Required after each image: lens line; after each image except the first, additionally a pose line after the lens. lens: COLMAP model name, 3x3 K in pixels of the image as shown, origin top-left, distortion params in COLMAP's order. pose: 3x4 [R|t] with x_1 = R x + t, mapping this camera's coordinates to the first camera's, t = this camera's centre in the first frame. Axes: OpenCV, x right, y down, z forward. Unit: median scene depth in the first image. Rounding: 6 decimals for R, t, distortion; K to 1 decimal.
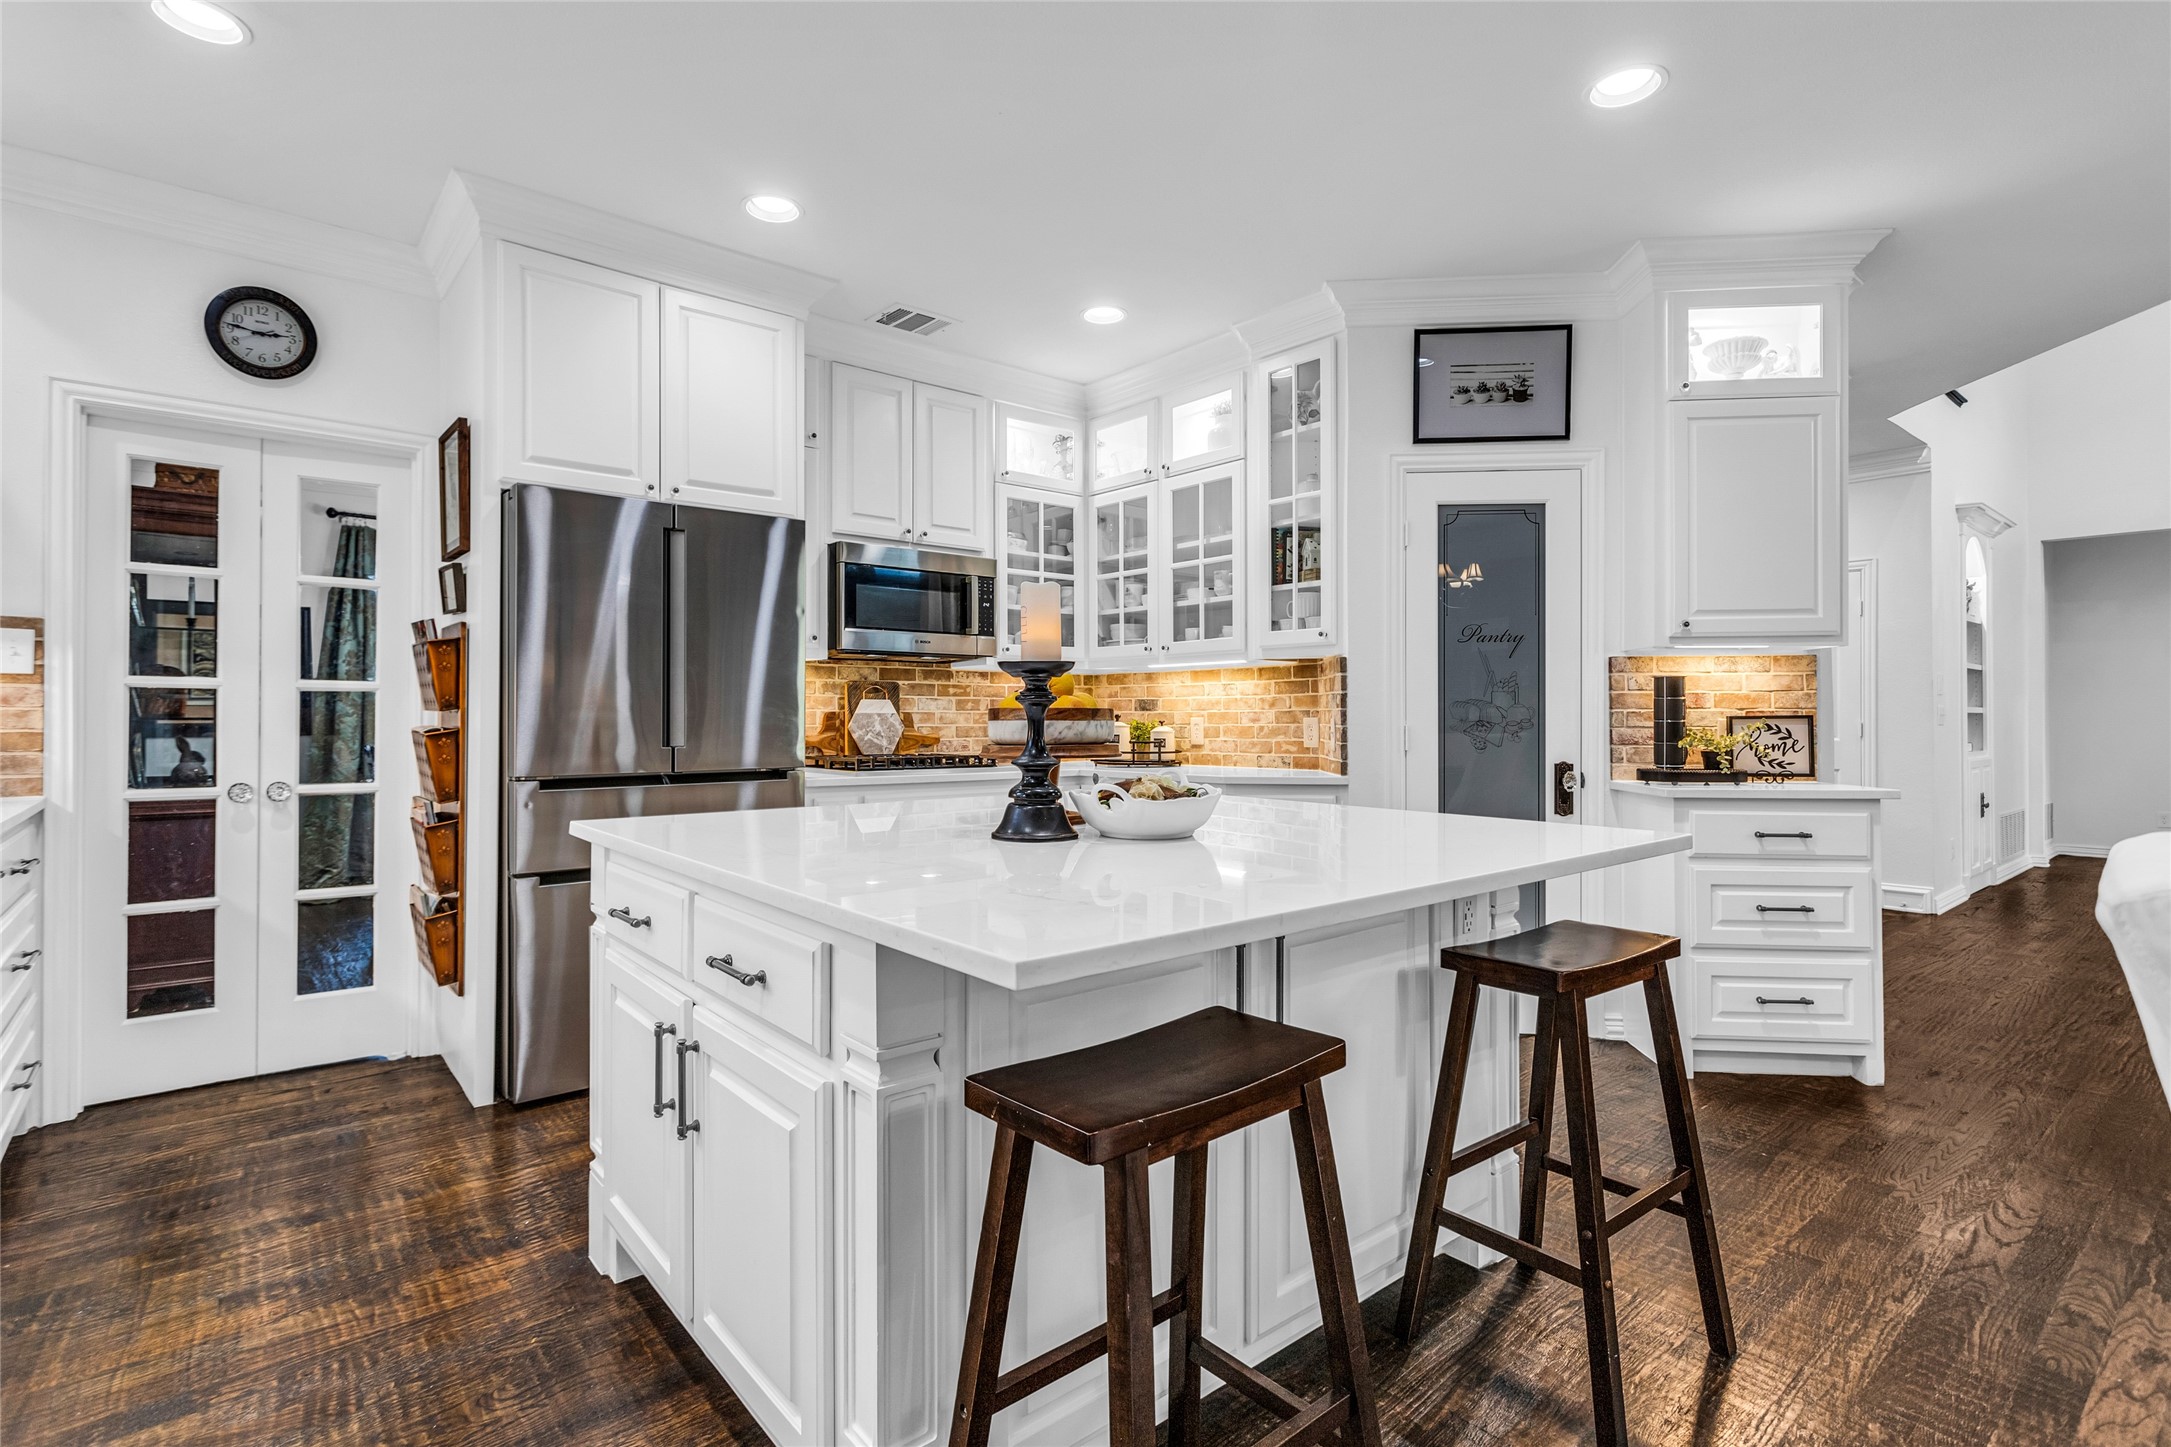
lens RADIAL K [[1042.7, 0, 1078.0], [0, 1042.7, 715.0], [0, 0, 1]] dist [0.001878, 0.002070]
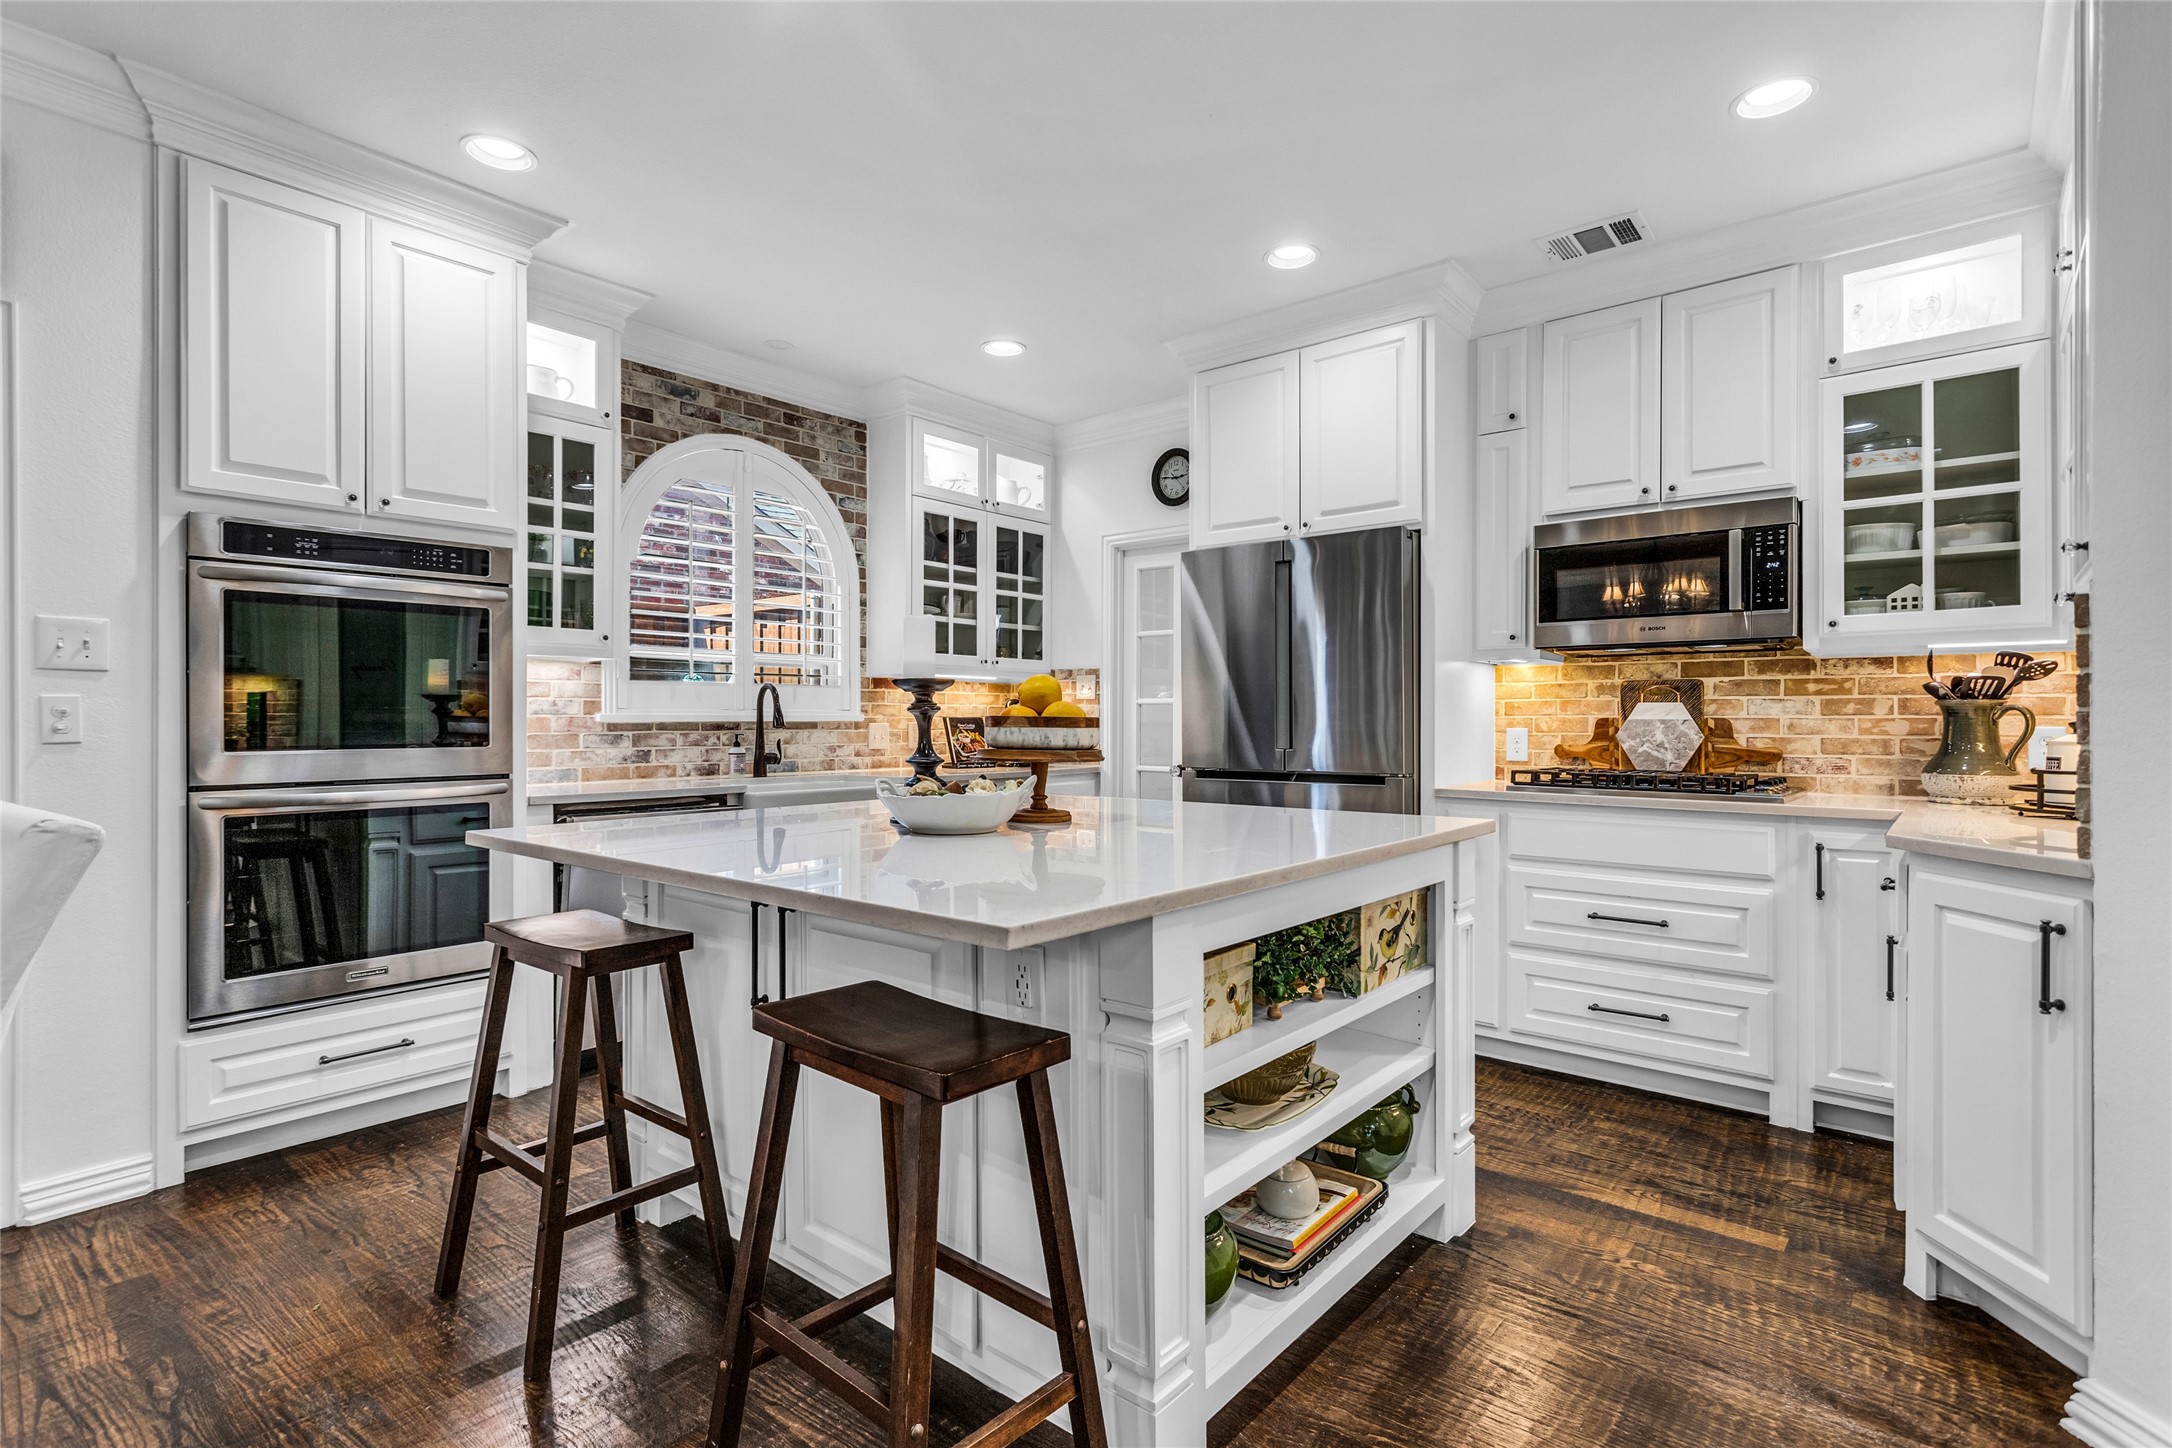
lens RADIAL K [[1043.1, 0, 1074.2], [0, 1043.1, 720.7], [0, 0, 1]] dist [0.001878, 0.002070]
pose [[0.171910, -0.000530, -0.985113, 0.633315], [-0.001349, 0.999999, -0.000773, 0.000551], [0.985112, 0.001462, 0.171909, 0.504535]]
